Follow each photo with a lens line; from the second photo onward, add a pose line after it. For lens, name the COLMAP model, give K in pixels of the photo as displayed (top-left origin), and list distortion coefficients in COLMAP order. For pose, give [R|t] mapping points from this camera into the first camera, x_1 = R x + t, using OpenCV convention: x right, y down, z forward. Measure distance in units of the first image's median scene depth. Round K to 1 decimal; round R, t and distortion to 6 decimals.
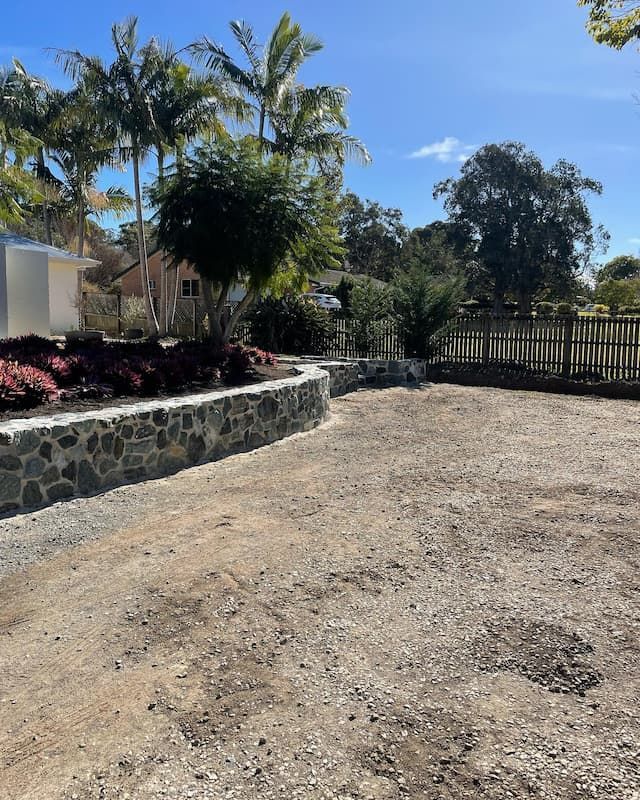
lens RADIAL K [[646.2, 0, 320.0], [0, 646.2, 400.0], [0, 0, 1]] dist [0.001007, -0.000934]
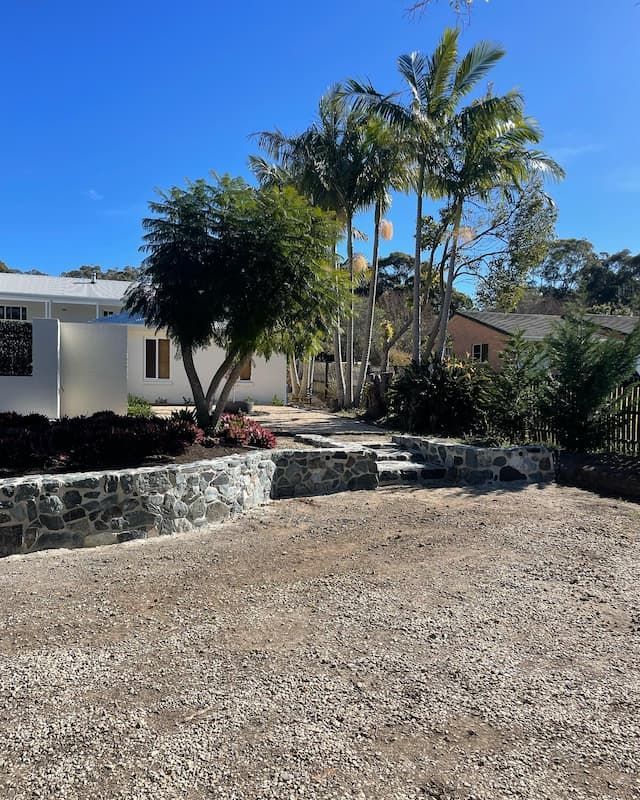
lens RADIAL K [[646.2, 0, 320.0], [0, 646.2, 400.0], [0, 0, 1]] dist [0.001007, -0.000934]
pose [[0.820328, 0.014868, -0.571700, 0.411236], [-0.068646, 0.994994, -0.072622, -0.055359], [0.567758, 0.098819, 0.817243, 0.359005]]
